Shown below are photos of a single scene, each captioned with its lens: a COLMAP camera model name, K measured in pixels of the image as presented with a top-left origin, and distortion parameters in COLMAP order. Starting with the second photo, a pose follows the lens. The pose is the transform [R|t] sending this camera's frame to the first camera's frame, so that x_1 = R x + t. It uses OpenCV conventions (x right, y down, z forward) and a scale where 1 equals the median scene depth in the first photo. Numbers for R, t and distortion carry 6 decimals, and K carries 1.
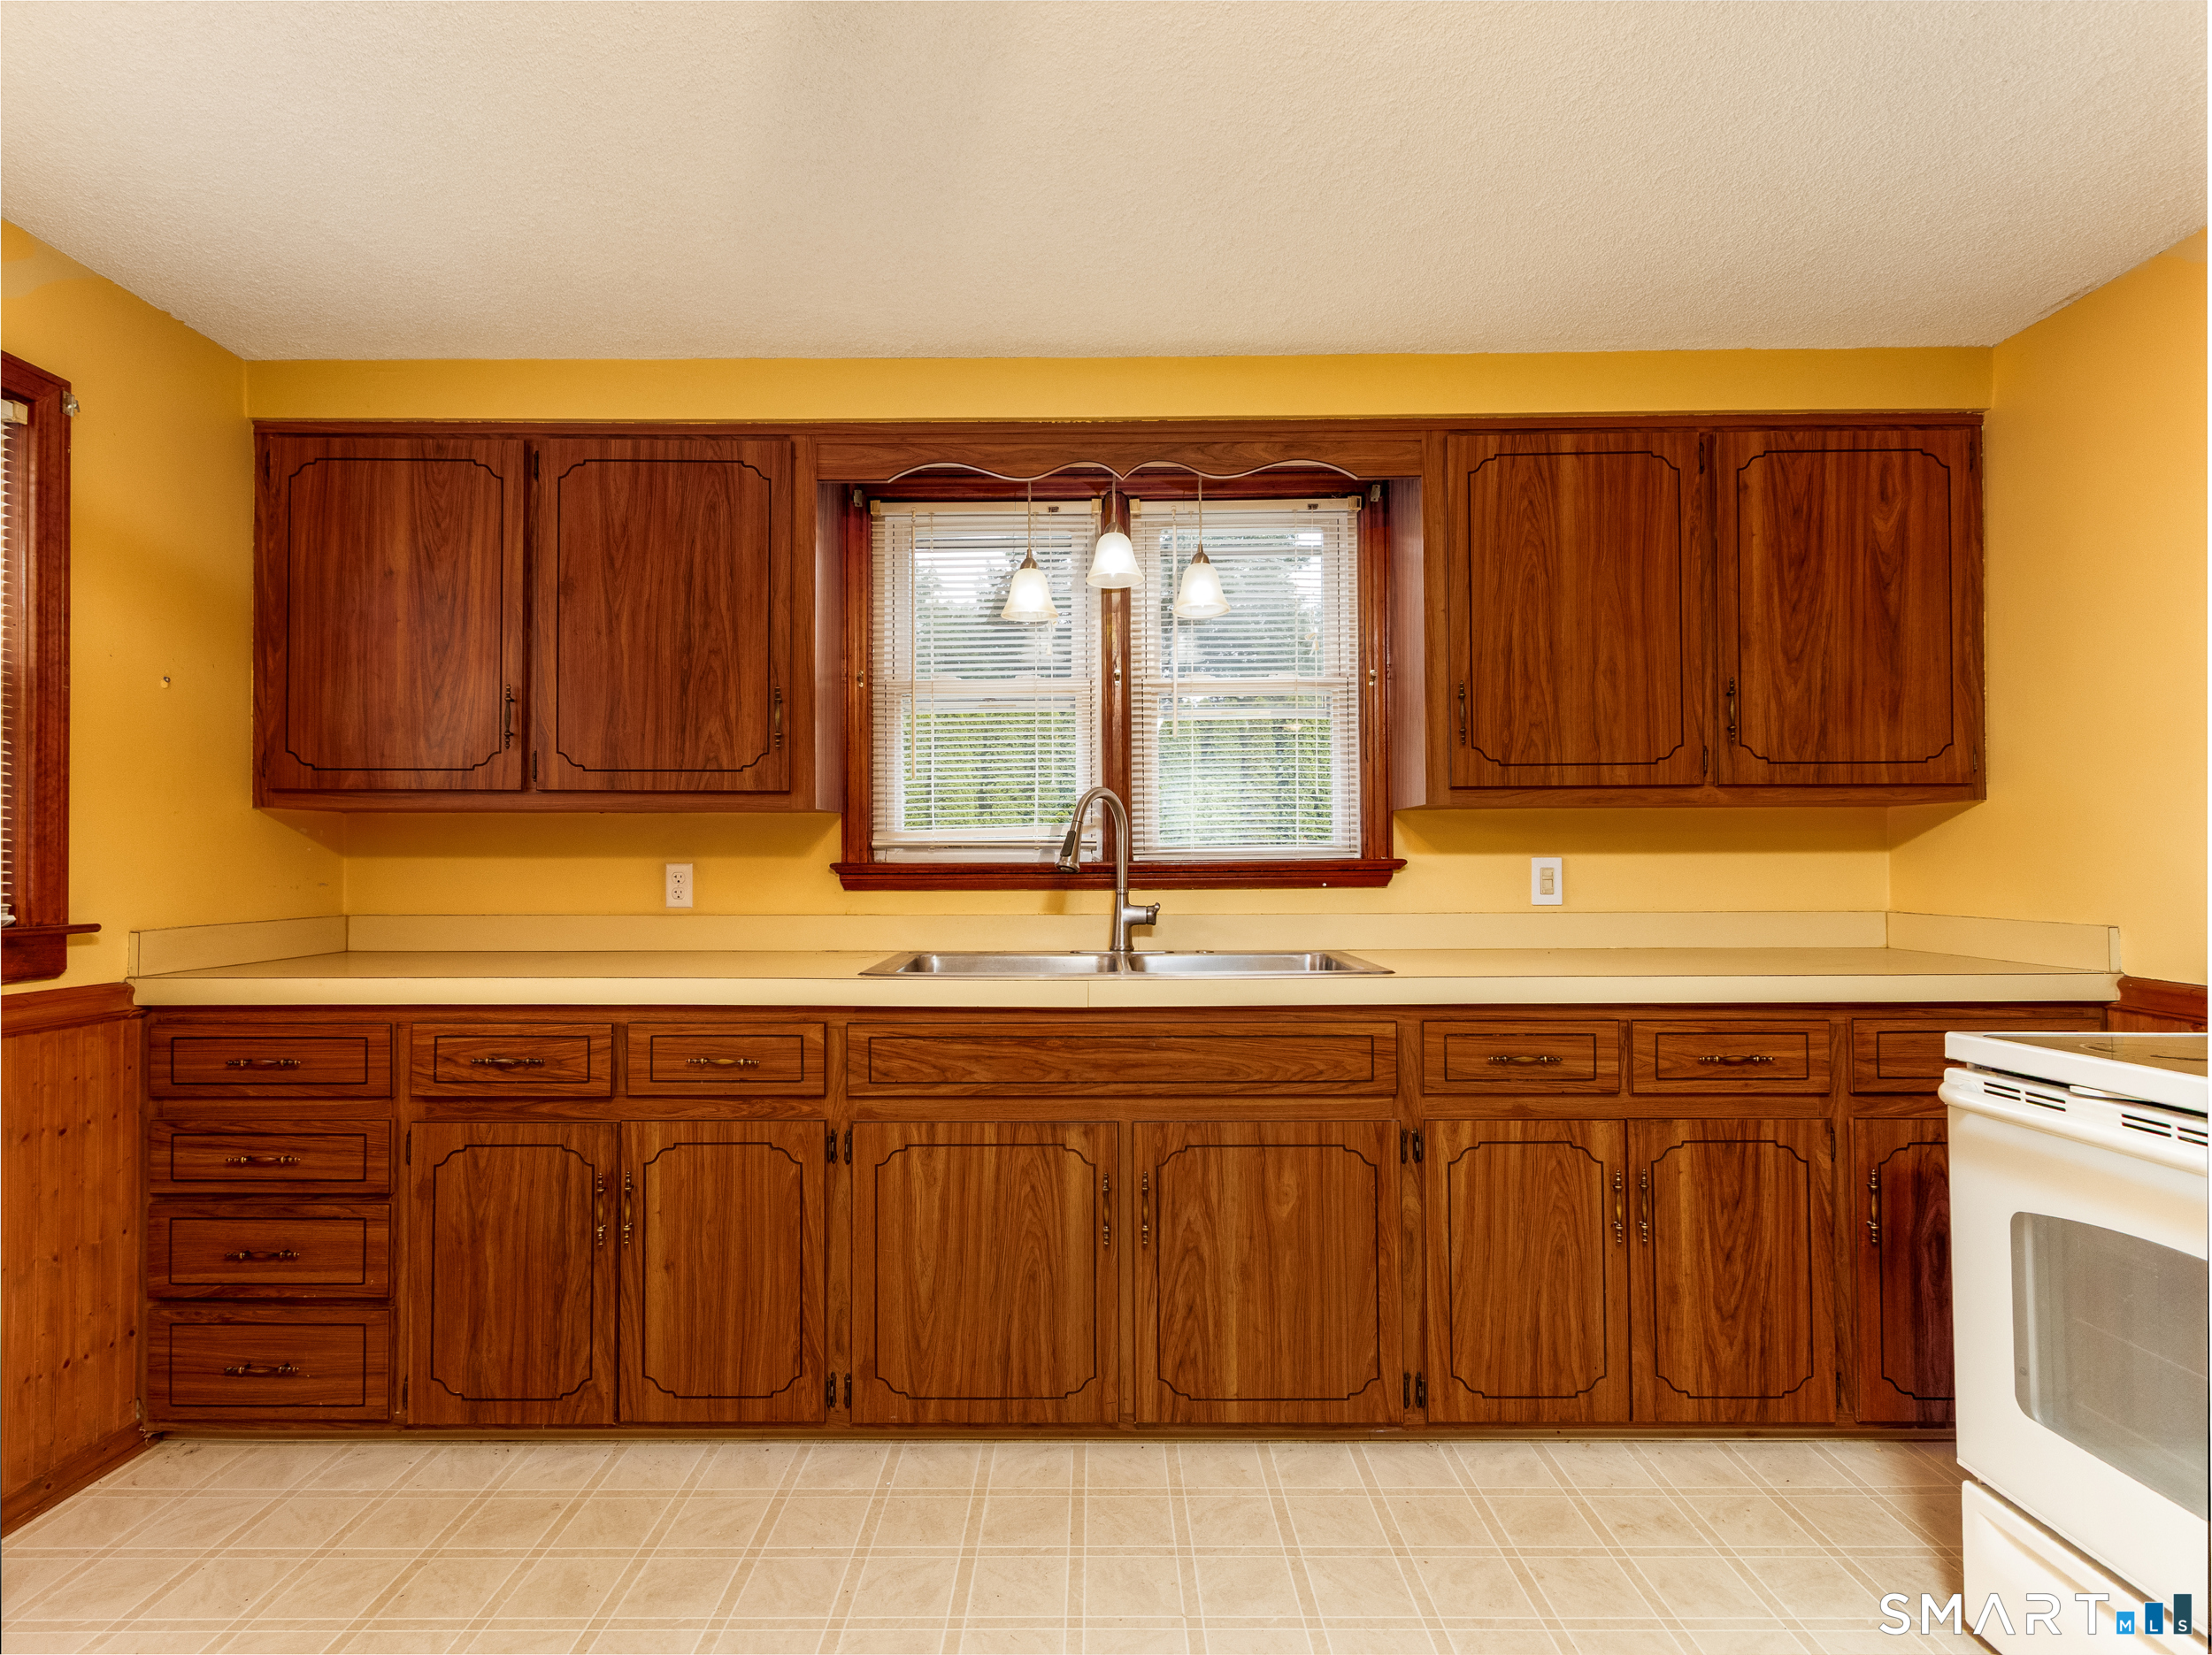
lens RADIAL K [[1144.6, 0, 1083.2], [0, 1144.6, 835.8], [0, 0, 1]] dist [0.000572, 0.000695]
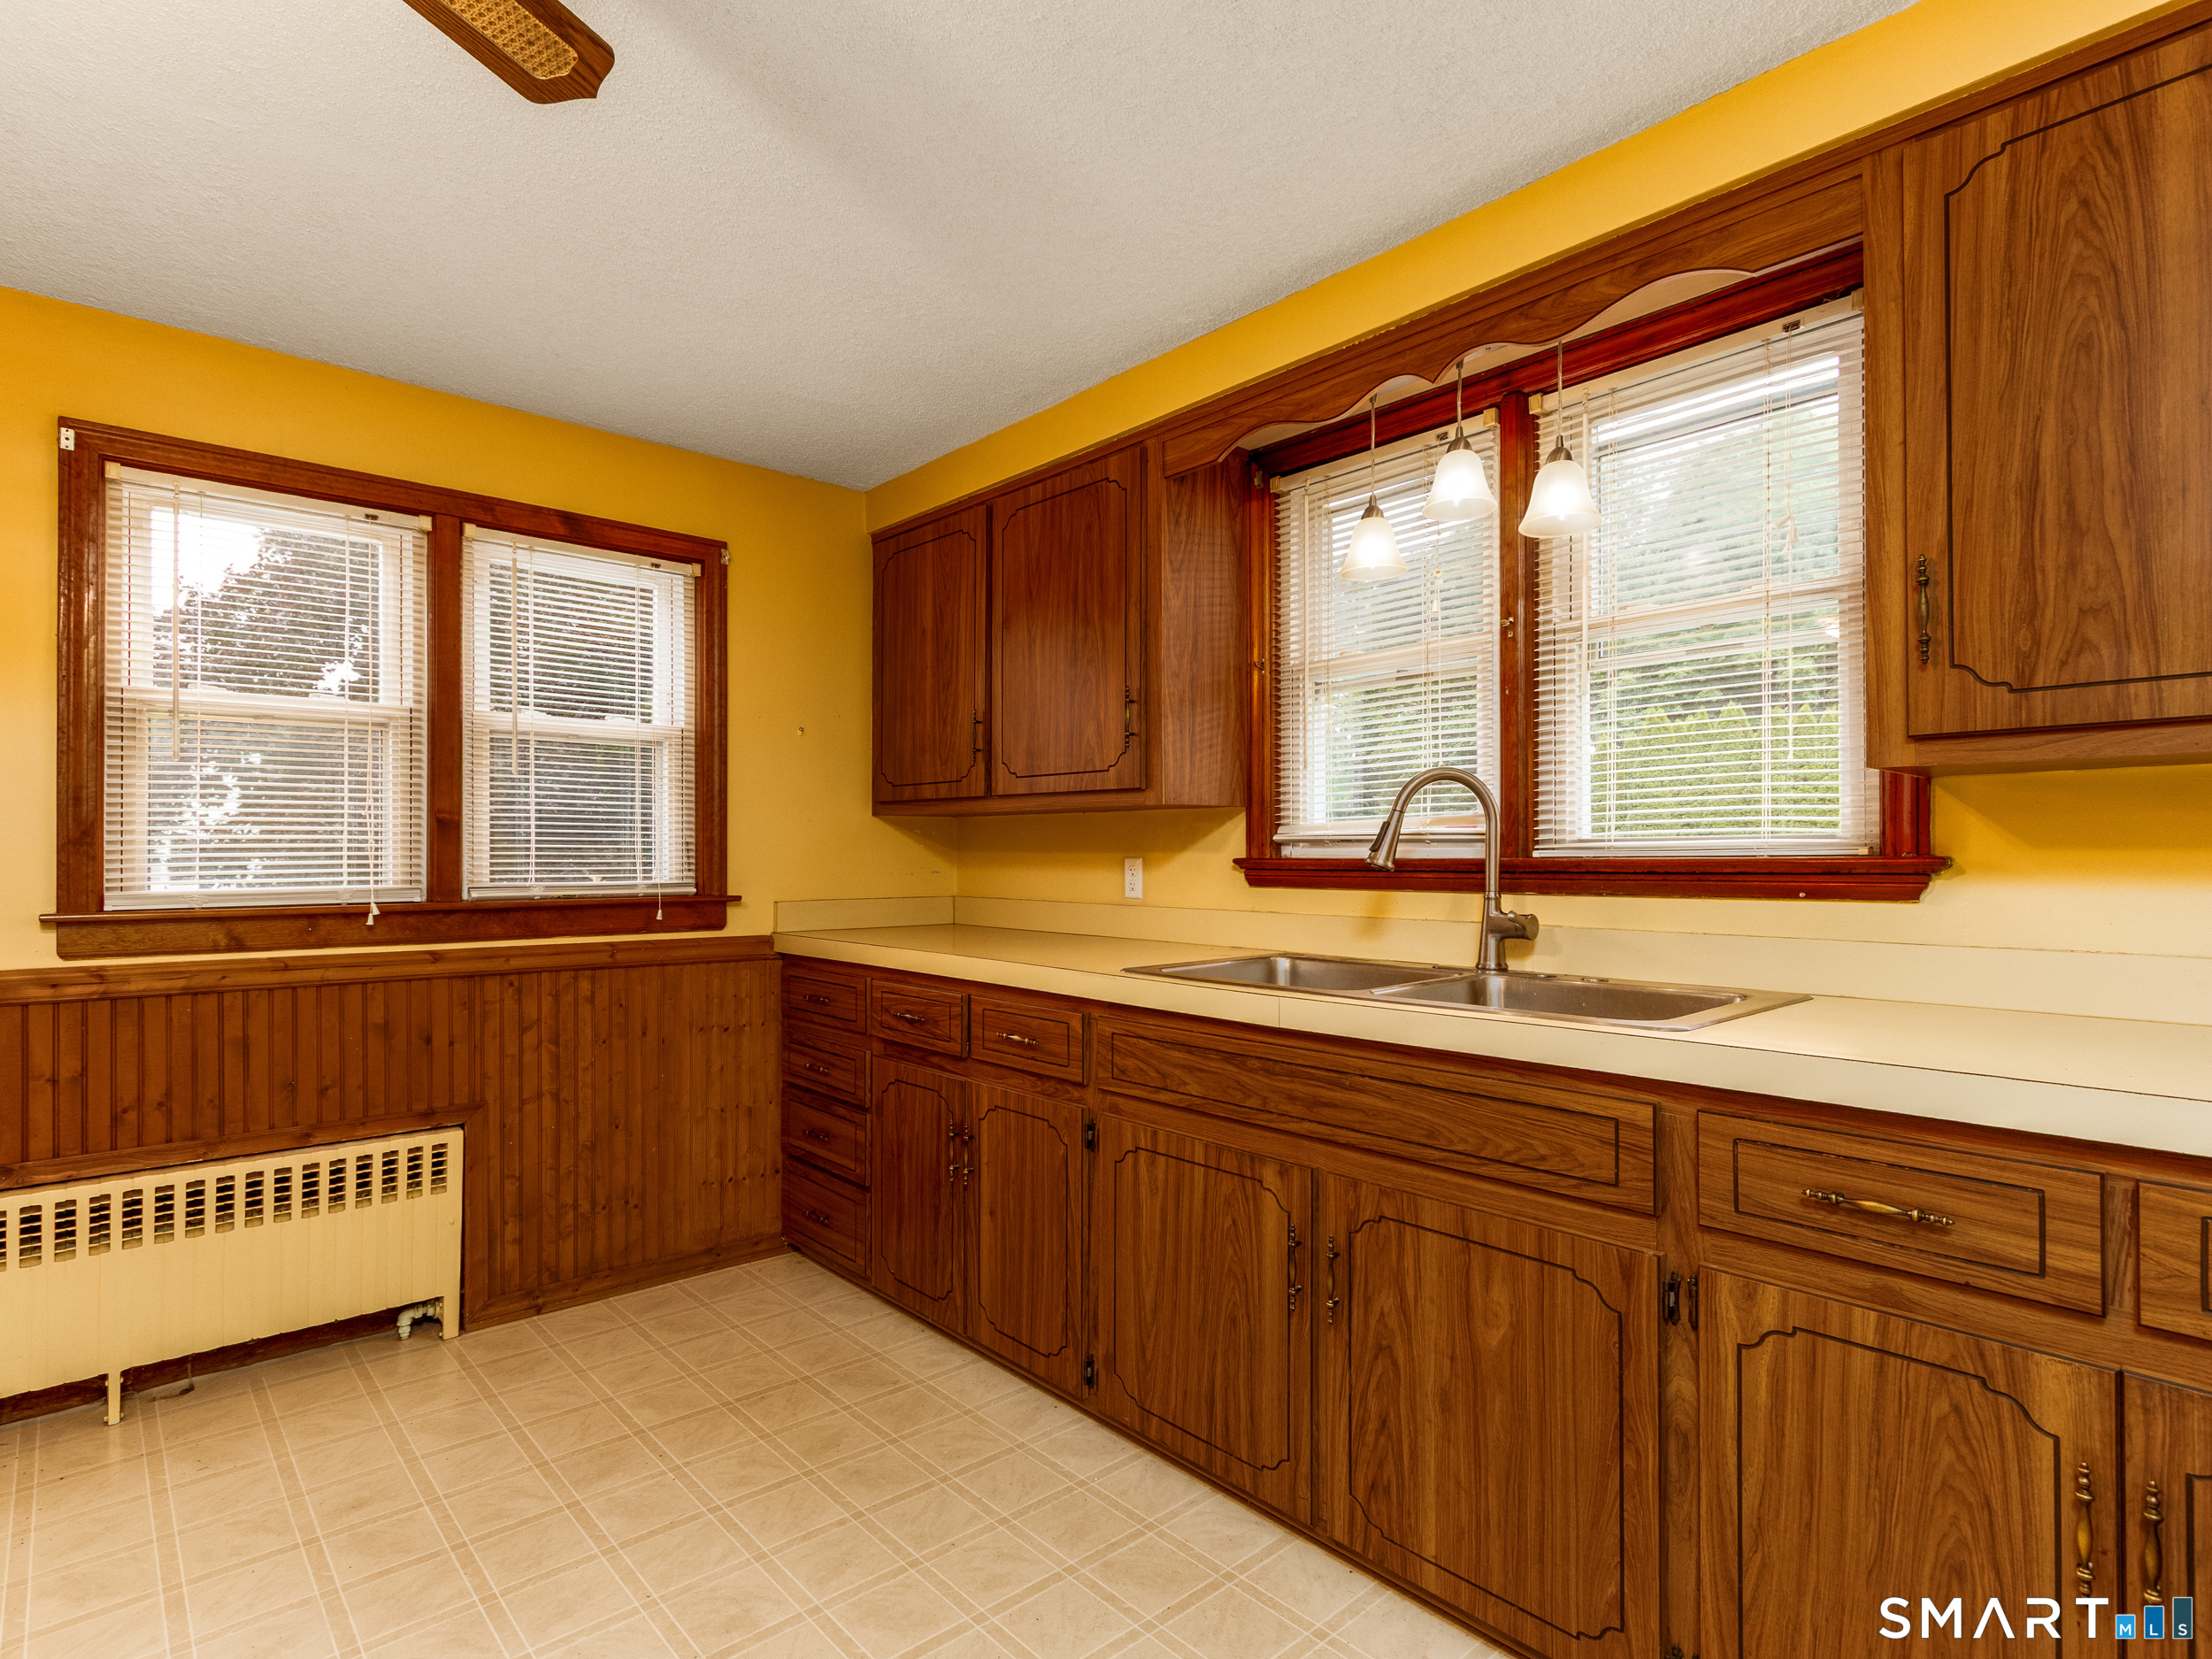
lens RADIAL K [[1125.5, 0, 1045.0], [0, 1125.5, 838.3], [0, 0, 1]] dist [0.001317, -0.001642]
pose [[0.665587, -0.007555, -0.746282, 0.515560], [0.013043, 0.999914, 0.001510, 0.004244], [0.746207, -0.010738, 0.665628, 0.306132]]
